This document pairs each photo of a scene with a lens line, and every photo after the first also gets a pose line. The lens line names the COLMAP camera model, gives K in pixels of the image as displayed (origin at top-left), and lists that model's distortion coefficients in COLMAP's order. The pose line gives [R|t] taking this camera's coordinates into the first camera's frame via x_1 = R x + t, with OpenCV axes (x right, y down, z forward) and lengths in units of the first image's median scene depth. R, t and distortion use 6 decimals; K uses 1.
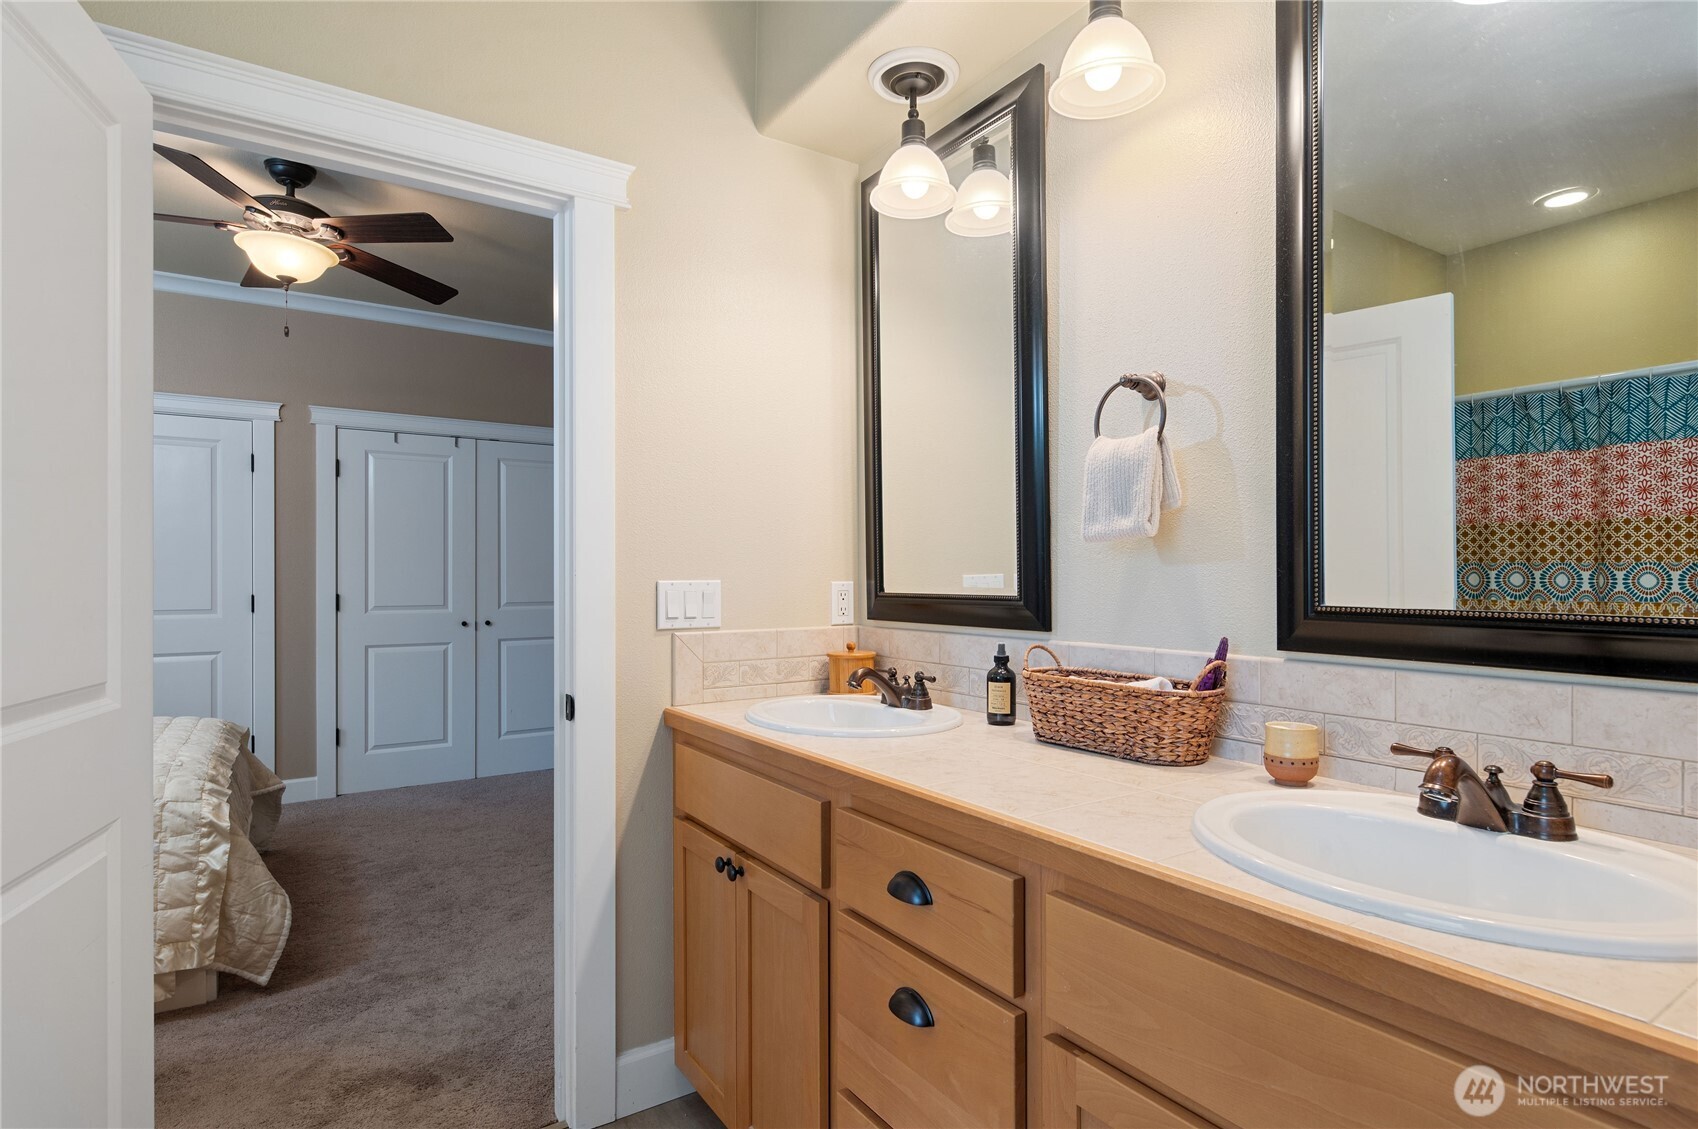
lens RADIAL K [[879.7, 0, 849.7], [0, 879.7, 569.7], [0, 0, 1]] dist [0.000112, 0.000013]
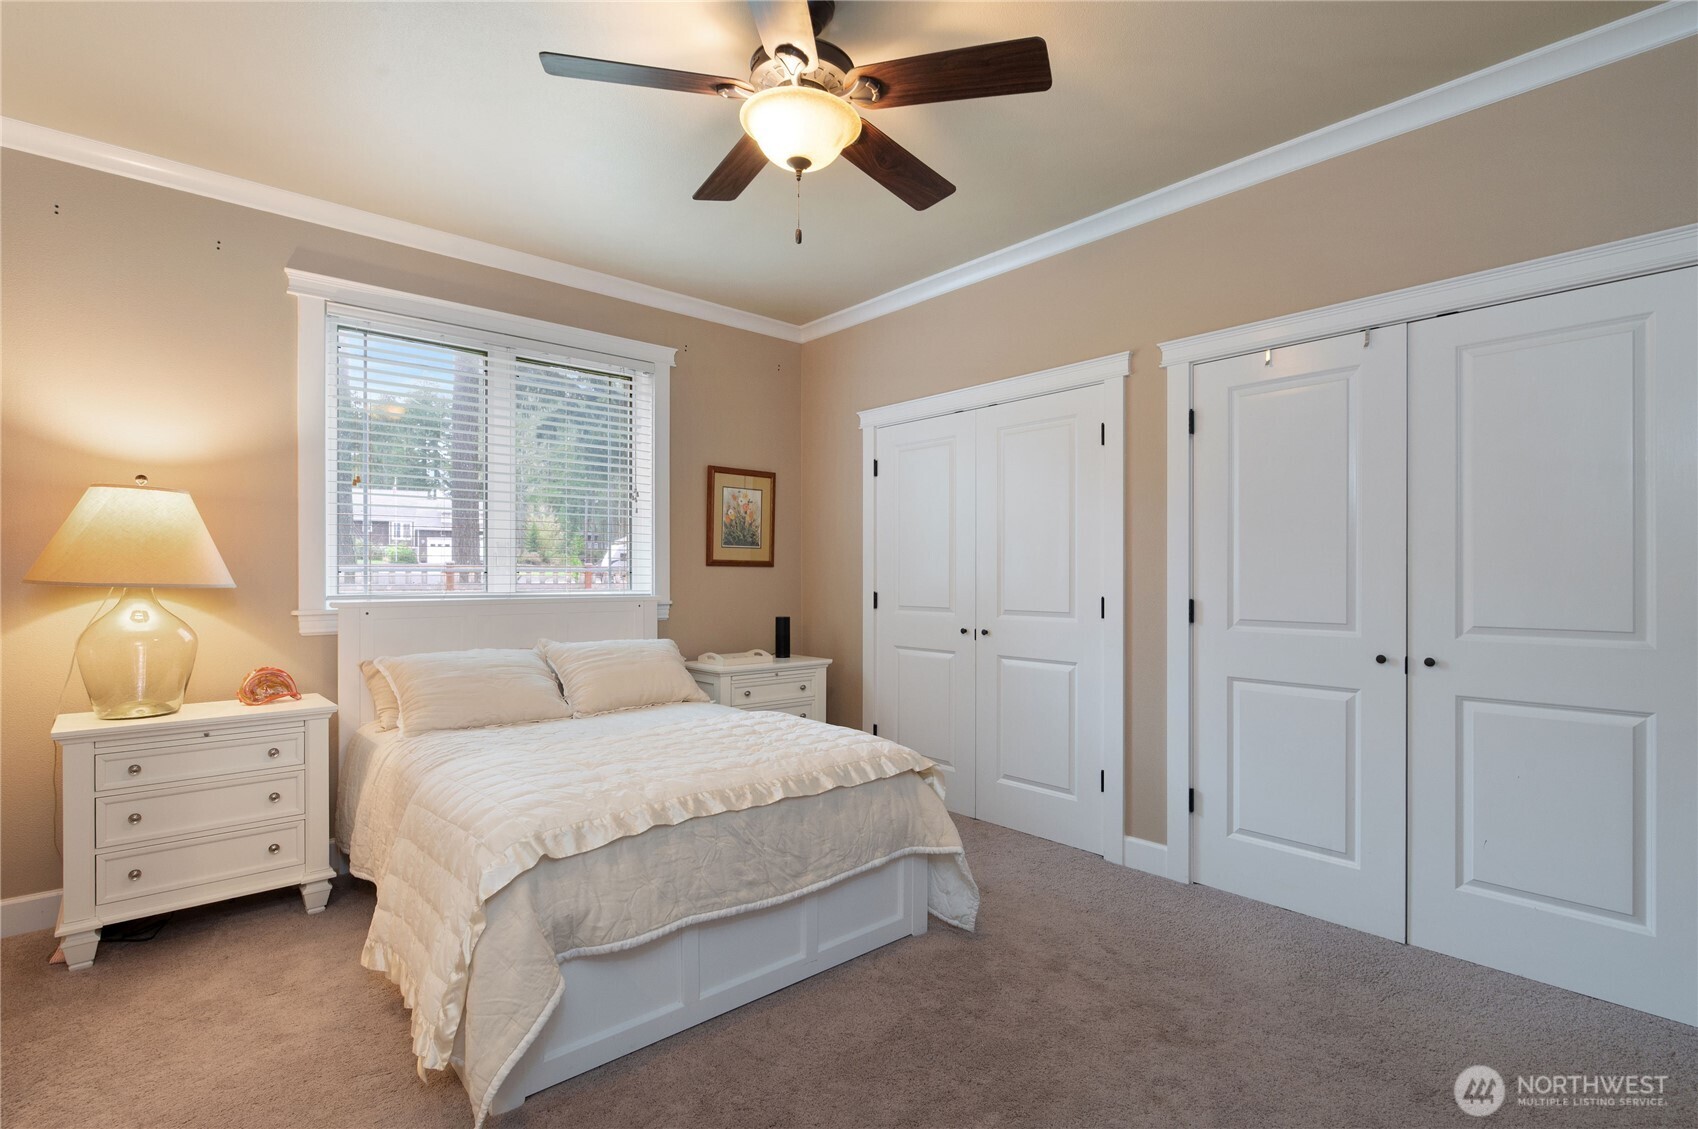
lens RADIAL K [[804.1, 0, 848.8], [0, 804.1, 576.6], [0, 0, 1]] dist [-0.000942, -0.000105]
pose [[0.152794, 0.001349, -0.988257, 0.016568], [0.005065, 0.999985, 0.002148, 0.006663], [0.988245, -0.005334, 0.152785, 0.631149]]
